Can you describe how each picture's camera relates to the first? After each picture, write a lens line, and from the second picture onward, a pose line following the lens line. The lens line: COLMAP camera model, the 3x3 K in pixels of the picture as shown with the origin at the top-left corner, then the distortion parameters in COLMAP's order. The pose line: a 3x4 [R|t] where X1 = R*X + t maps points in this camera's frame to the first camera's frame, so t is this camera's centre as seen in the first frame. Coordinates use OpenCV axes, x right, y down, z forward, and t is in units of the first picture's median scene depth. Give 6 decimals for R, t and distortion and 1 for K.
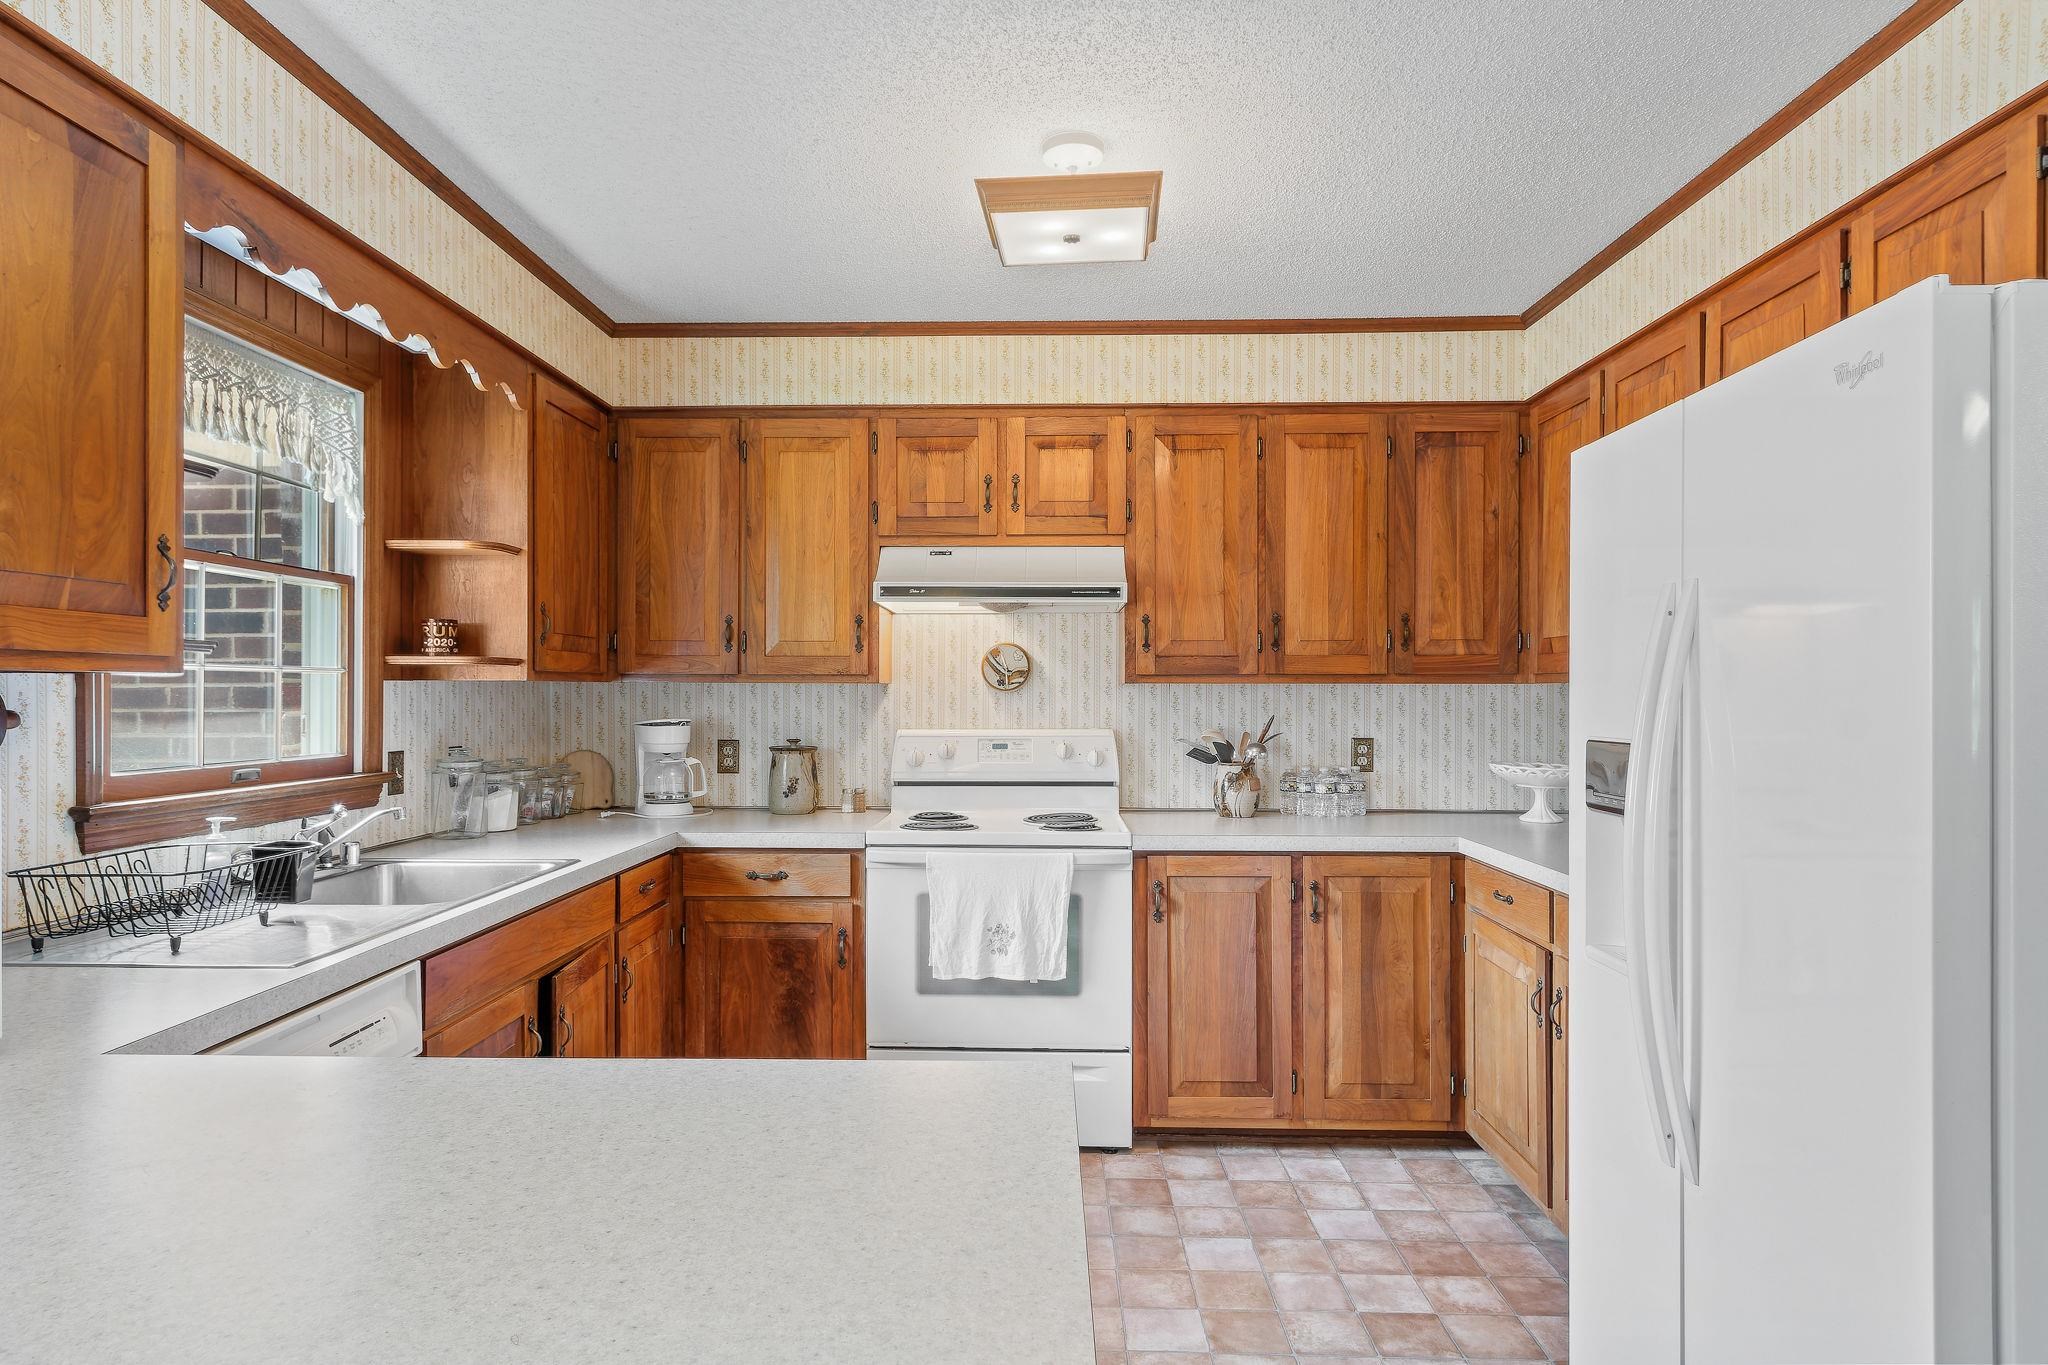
lens RADIAL K [[1187.2, 0, 1001.5], [0, 1187.2, 694.2], [0, 0, 1]] dist [0.018302, -0.001005]
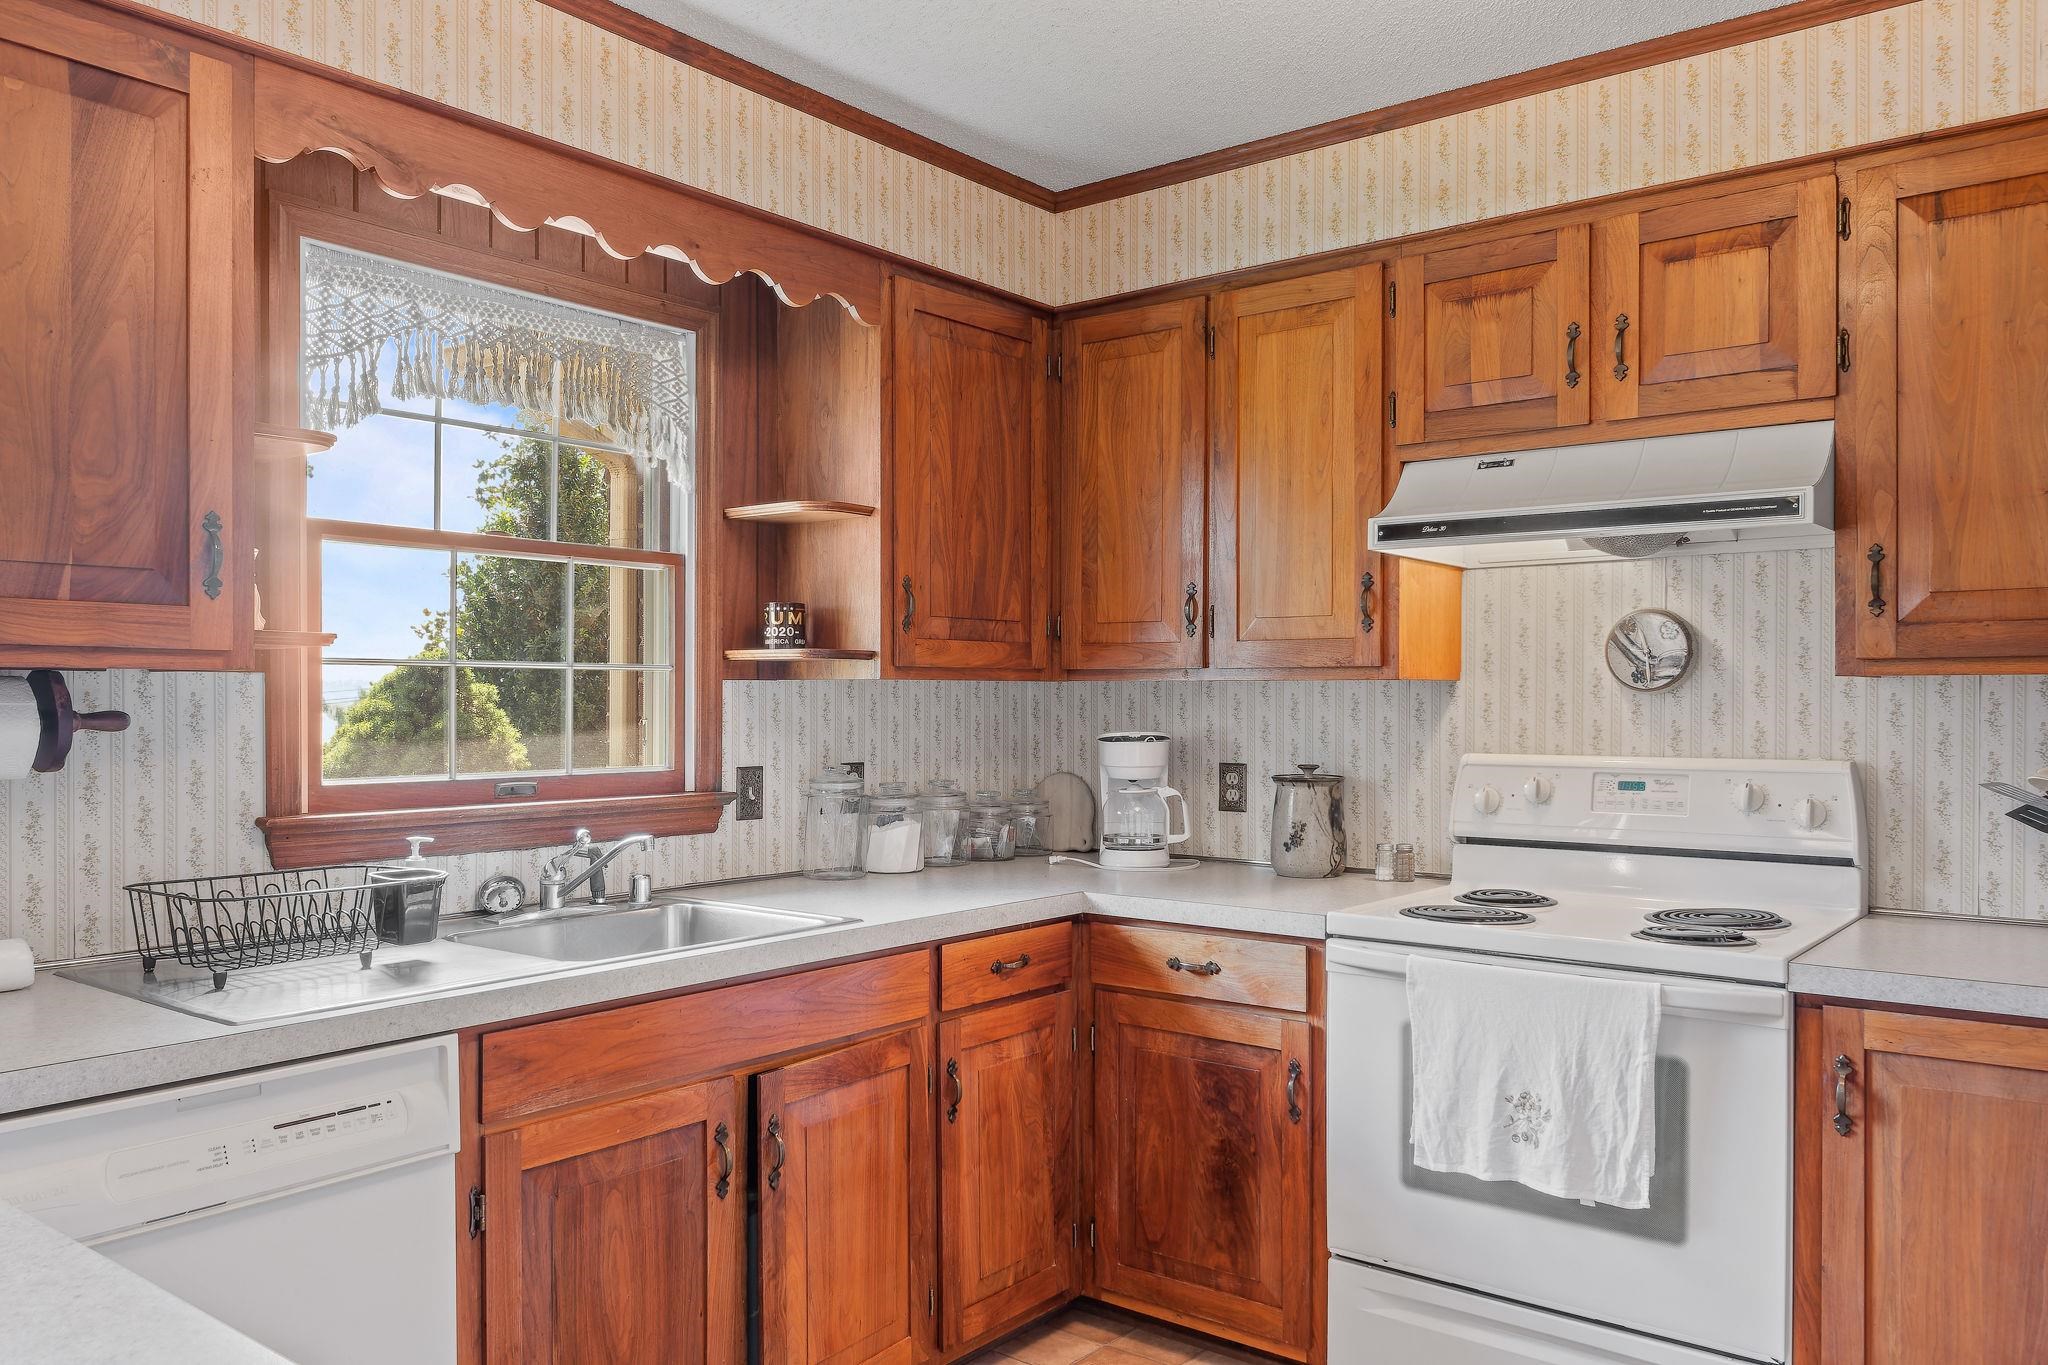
lens RADIAL K [[1531.9, 0, 1004.1], [0, 1531.9, 706.3], [0, 0, 1]] dist [0.040348, -0.055653]
pose [[0.801139, 0.002130, -0.598475, 0.221462], [-0.000425, 0.999995, 0.002991, 0.002768], [0.598478, -0.002142, 0.801136, 0.223317]]
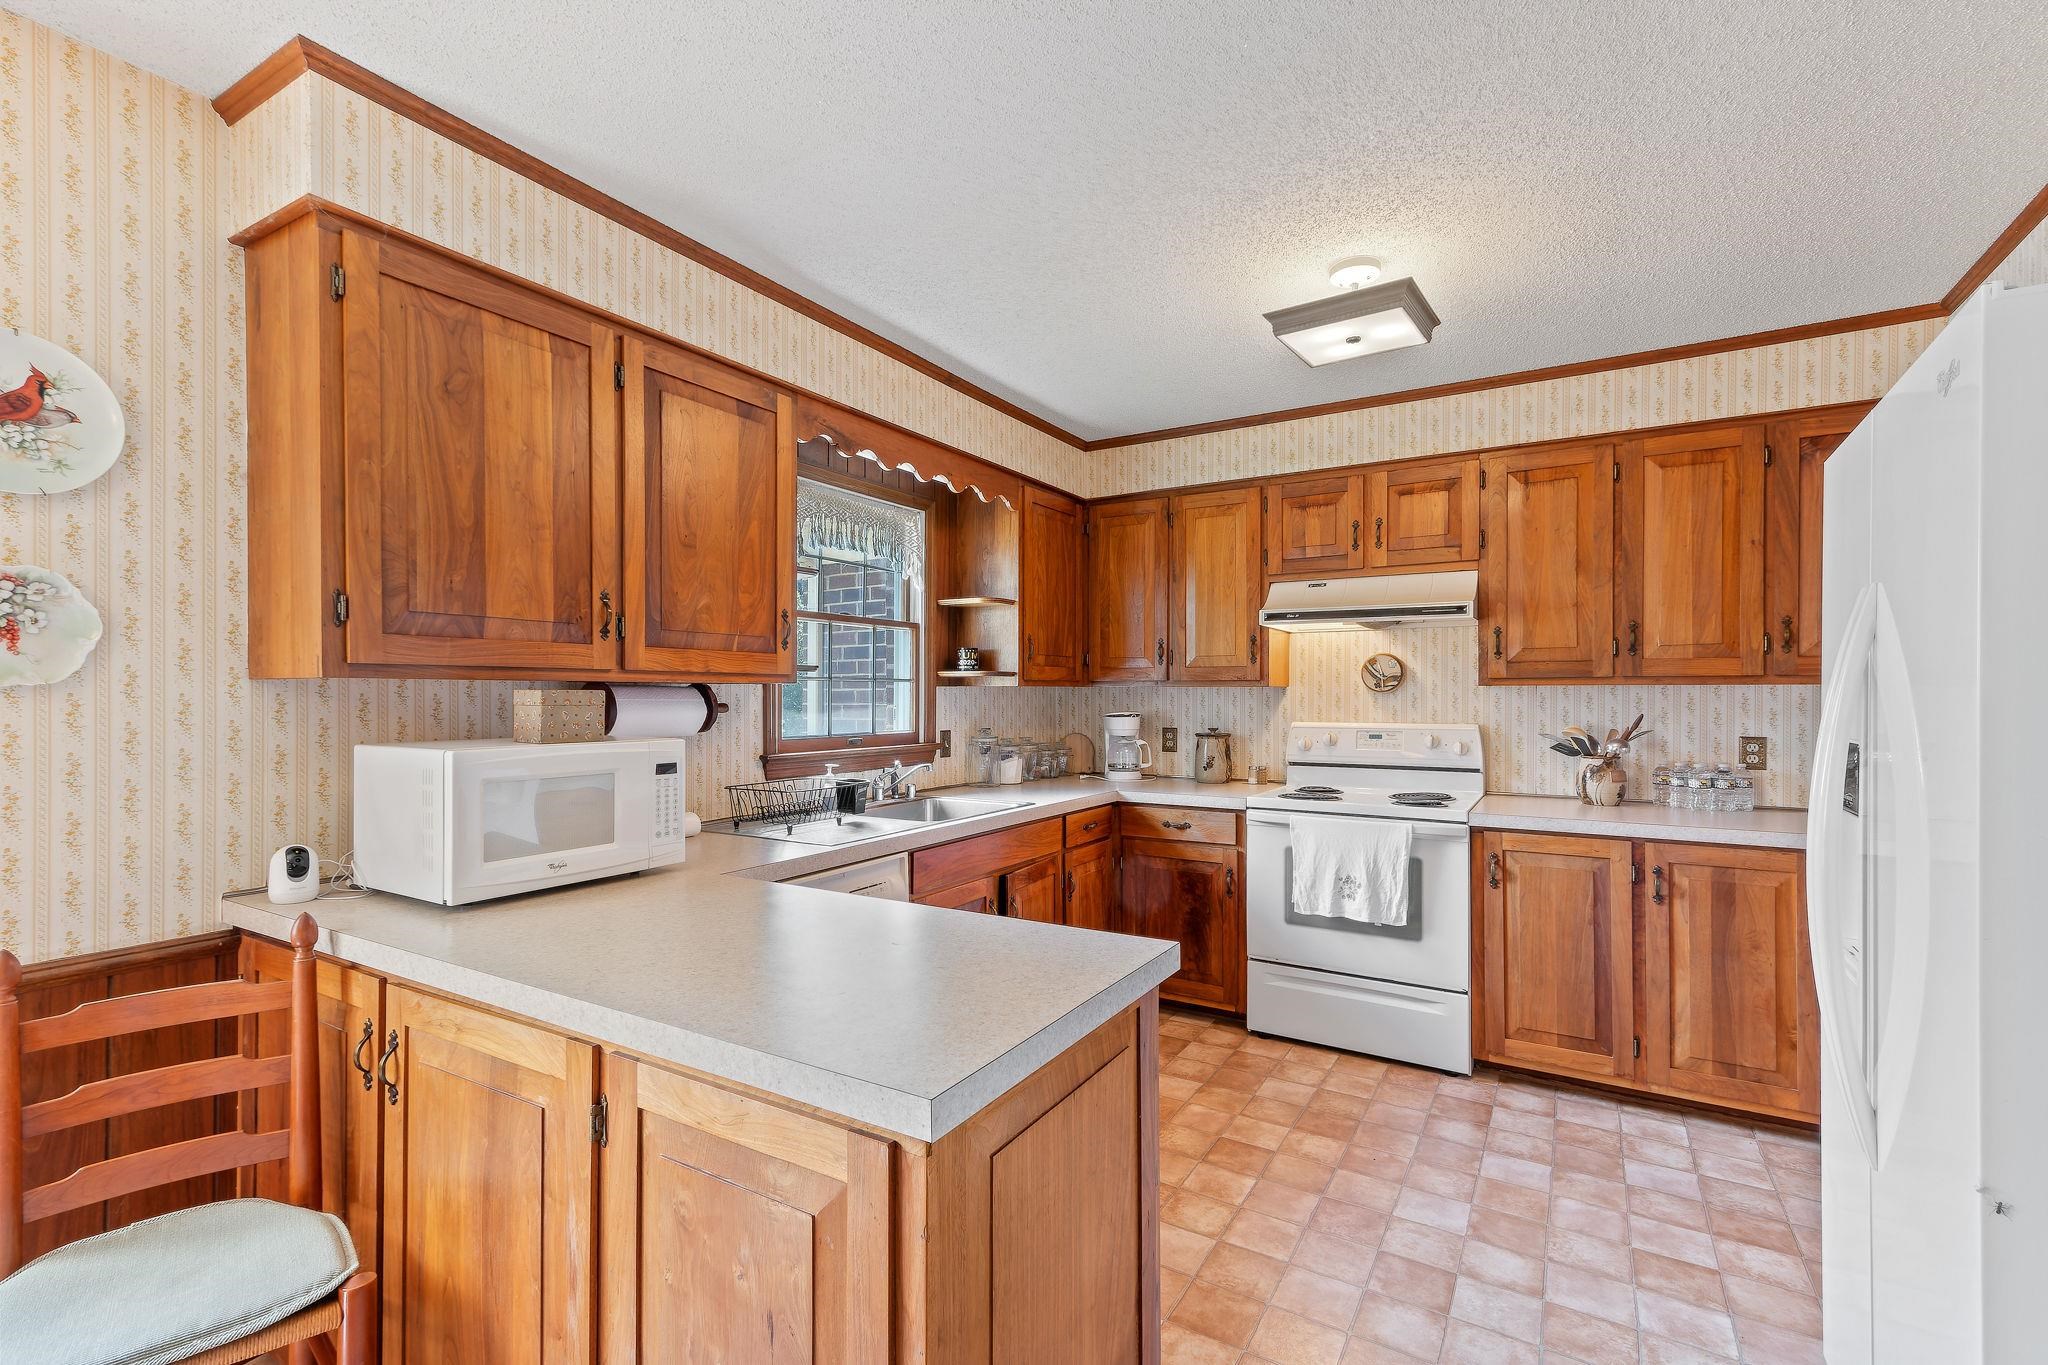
lens RADIAL K [[922.8, 0, 1006.3], [0, 922.8, 695.7], [0, 0, 1]] dist [0.031725, -0.008192]
pose [[0.867577, 0.000116, -0.497303, 0.157874], [0.000227, 1.000000, 0.000630, 0.000218], [0.497303, -0.000659, 0.867577, -0.037983]]
